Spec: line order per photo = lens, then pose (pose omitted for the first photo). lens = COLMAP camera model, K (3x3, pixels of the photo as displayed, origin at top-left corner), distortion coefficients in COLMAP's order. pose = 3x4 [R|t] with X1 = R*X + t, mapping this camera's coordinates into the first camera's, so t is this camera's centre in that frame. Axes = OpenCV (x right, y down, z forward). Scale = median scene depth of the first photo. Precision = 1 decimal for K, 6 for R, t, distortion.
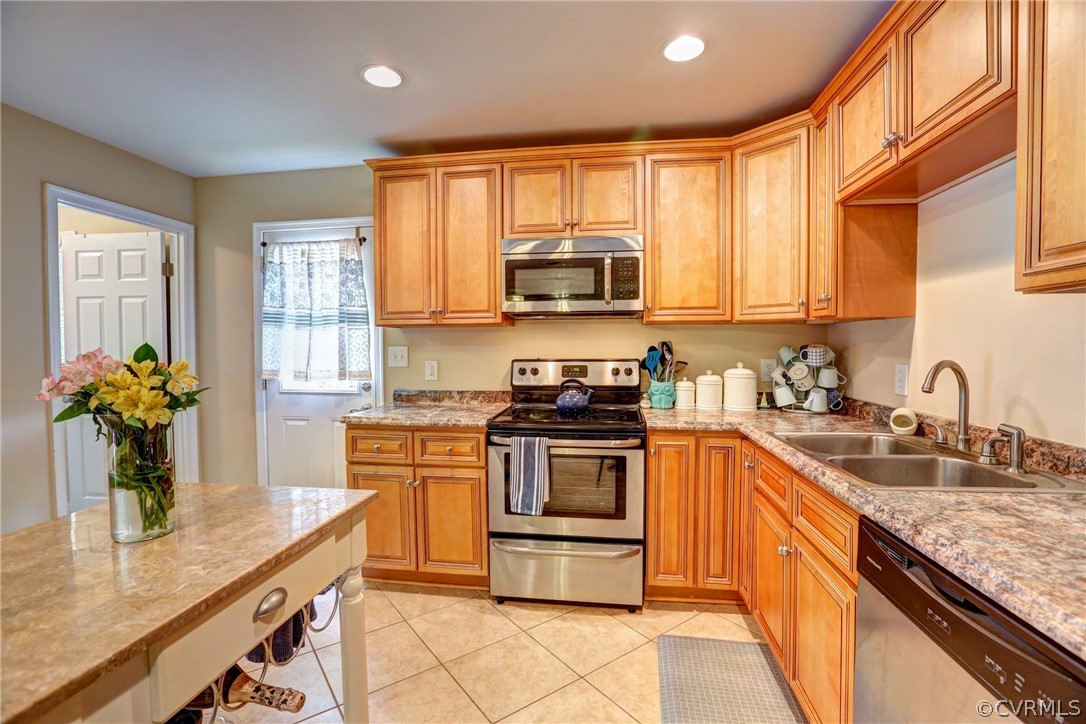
lens RADIAL K [[491.9, 0, 548.2], [0, 491.9, 358.8], [0, 0, 1]] dist [-0.049279, 0.015651]
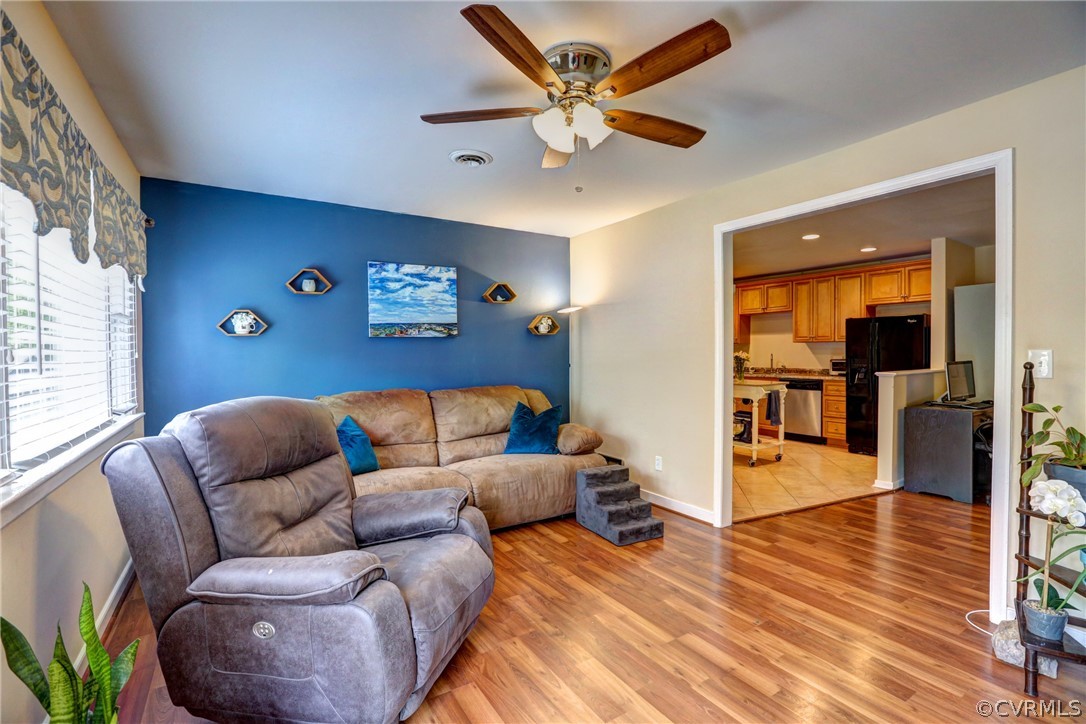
lens RADIAL K [[491.9, 0, 546.7], [0, 491.9, 361.3], [0, 0, 1]] dist [-0.049279, 0.015651]
pose [[0.761478, -0.011898, 0.648081, -2.255197], [0.019067, 0.999810, -0.004048, 0.031261], [-0.647910, 0.015440, 0.761561, -0.714993]]
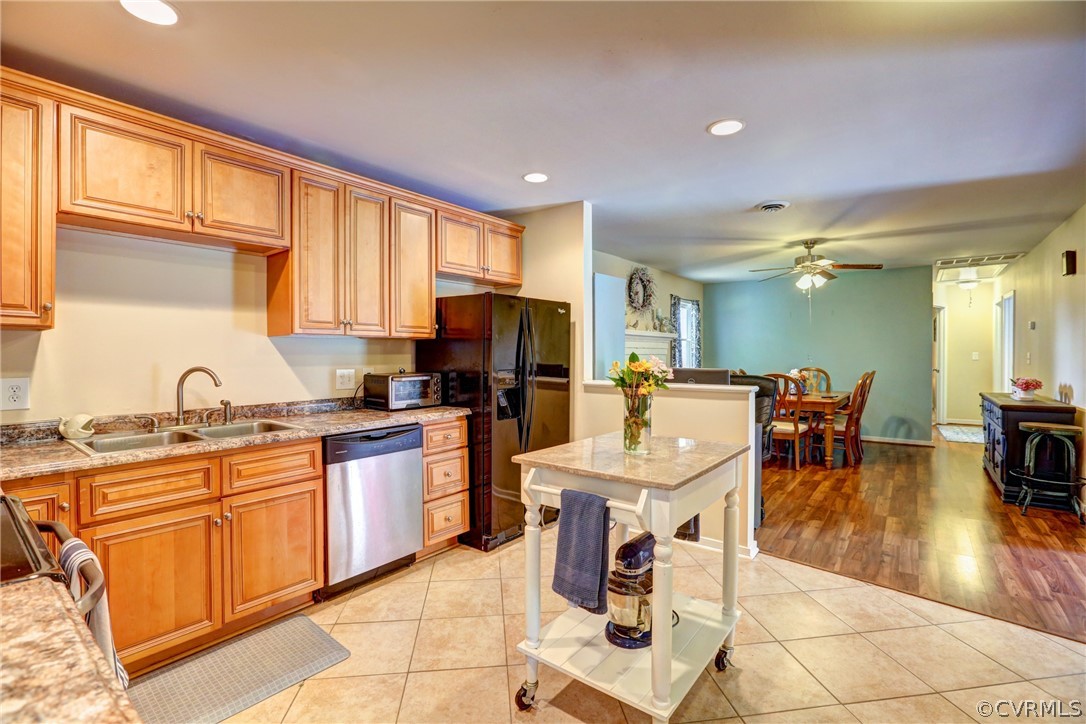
lens RADIAL K [[491.9, 0, 545.1], [0, 491.9, 359.8], [0, 0, 1]] dist [-0.049279, 0.015651]
pose [[-0.864766, 0.003542, 0.502163, -0.510125], [0.022406, 0.999251, 0.031536, -0.024158], [-0.501676, 0.038523, -0.864198, 0.959151]]
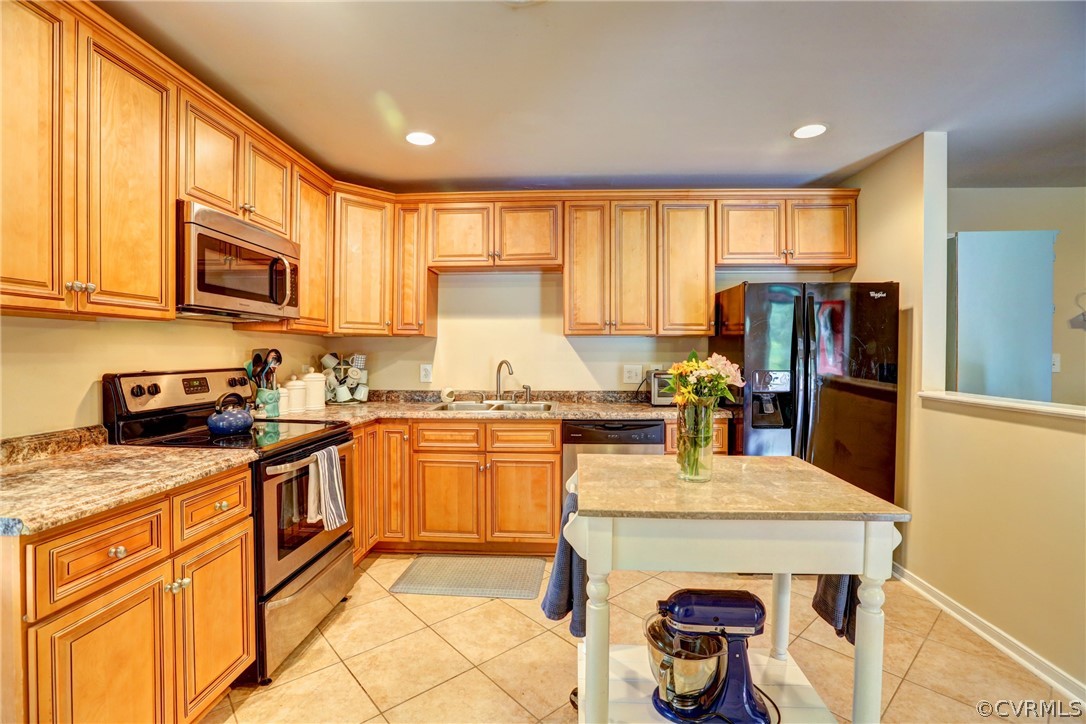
lens RADIAL K [[491.9, 0, 545.5], [0, 491.9, 359.3], [0, 0, 1]] dist [-0.049279, 0.015651]
pose [[-0.080962, -0.008519, 0.996681, -0.783360], [0.024832, 0.999636, 0.010562, -0.010917], [-0.996408, 0.025605, -0.080721, 0.530707]]
